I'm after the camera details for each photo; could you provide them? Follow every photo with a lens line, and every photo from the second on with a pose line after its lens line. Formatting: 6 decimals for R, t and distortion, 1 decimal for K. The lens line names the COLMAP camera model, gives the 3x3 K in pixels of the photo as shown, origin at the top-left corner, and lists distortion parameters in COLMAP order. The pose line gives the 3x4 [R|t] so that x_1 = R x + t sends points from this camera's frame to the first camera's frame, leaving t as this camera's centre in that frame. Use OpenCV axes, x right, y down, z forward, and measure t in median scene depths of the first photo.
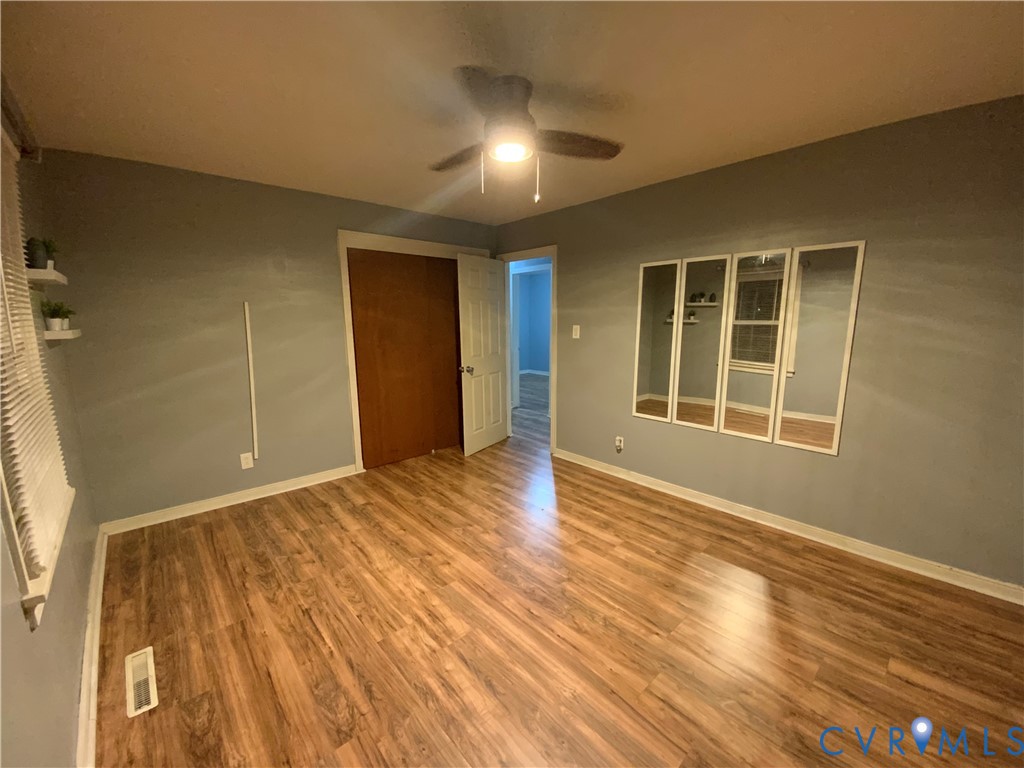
lens RADIAL K [[412.1, 0, 515.2], [0, 412.1, 386.8], [0, 0, 1]] dist [-0.001361, -0.010532]
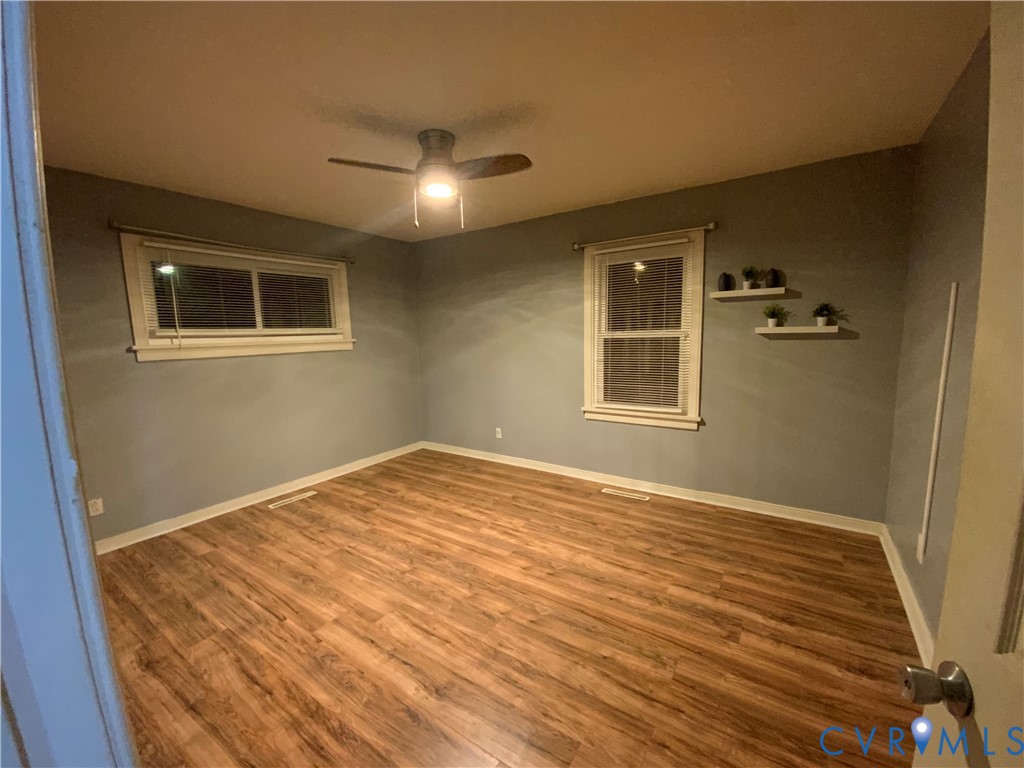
lens RADIAL K [[412.1, 0, 510.8], [0, 412.1, 386.9], [0, 0, 1]] dist [-0.001361, -0.010532]
pose [[-0.971383, 0.057681, -0.230407, 0.077425], [-0.012750, 0.956003, 0.293081, -0.295352], [0.237175, 0.287631, -0.927910, 1.847620]]
